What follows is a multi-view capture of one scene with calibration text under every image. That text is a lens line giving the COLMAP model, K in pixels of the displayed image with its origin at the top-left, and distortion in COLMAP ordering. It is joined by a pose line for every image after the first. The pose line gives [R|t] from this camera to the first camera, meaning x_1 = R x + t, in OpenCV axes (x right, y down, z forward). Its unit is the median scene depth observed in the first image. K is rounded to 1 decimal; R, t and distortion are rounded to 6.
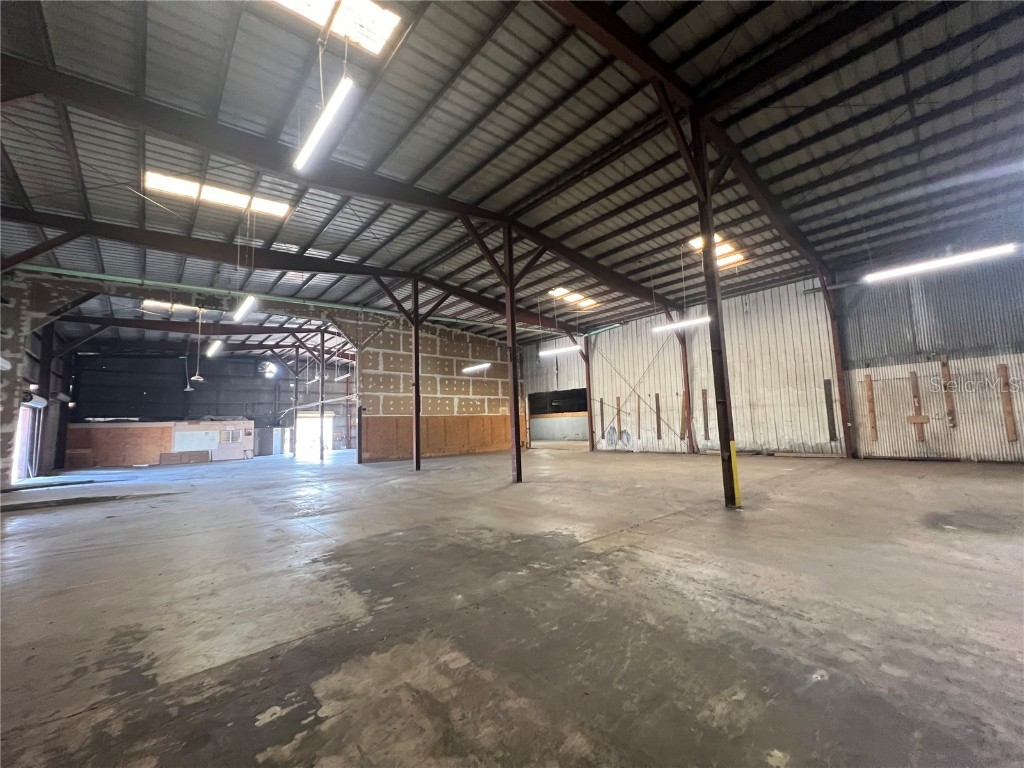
lens RADIAL K [[407.7, 0, 513.4], [0, 407.7, 385.8], [0, 0, 1]] dist [0.001035, -0.000417]
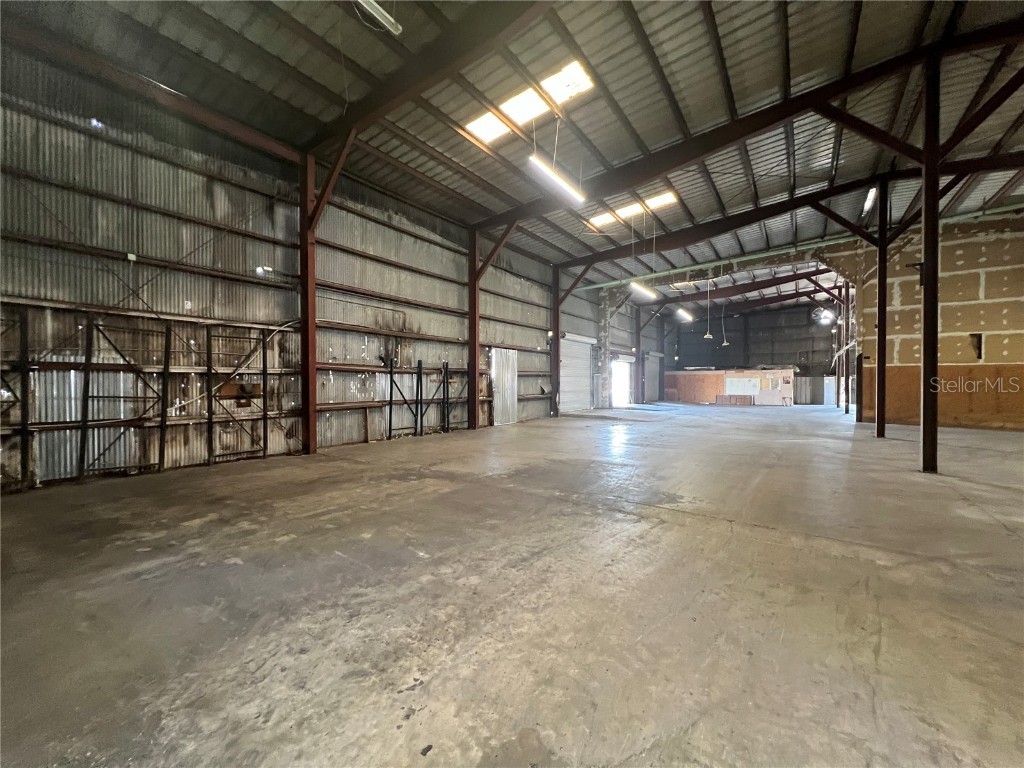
lens RADIAL K [[407.7, 0, 512.7], [0, 407.7, 383.1], [0, 0, 1]] dist [0.001035, -0.000417]
pose [[0.220486, 0.037206, -0.974680, 1.106935], [0.085509, 0.994688, 0.057313, 0.002465], [0.971635, -0.095980, 0.216133, 0.508892]]
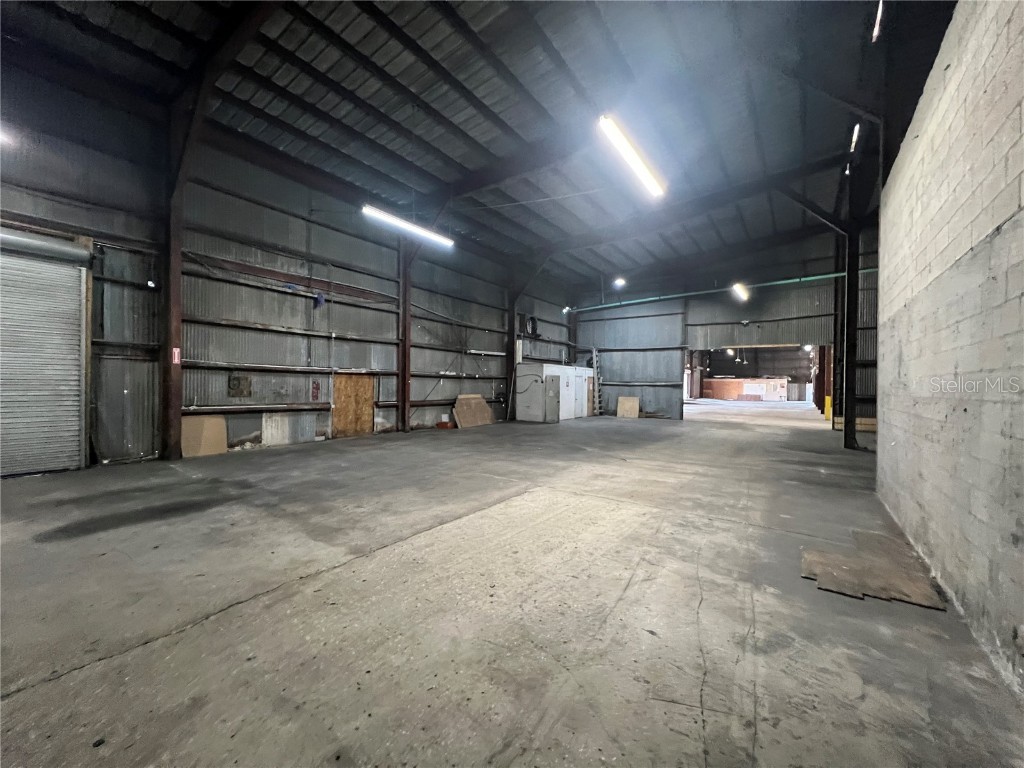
lens RADIAL K [[407.7, 0, 512.4], [0, 407.7, 384.2], [0, 0, 1]] dist [0.001035, -0.000417]
pose [[0.212748, 0.035662, -0.976456, 4.078244], [0.075241, 0.995769, 0.052760, -0.354555], [0.974206, -0.084694, 0.209164, -2.381139]]
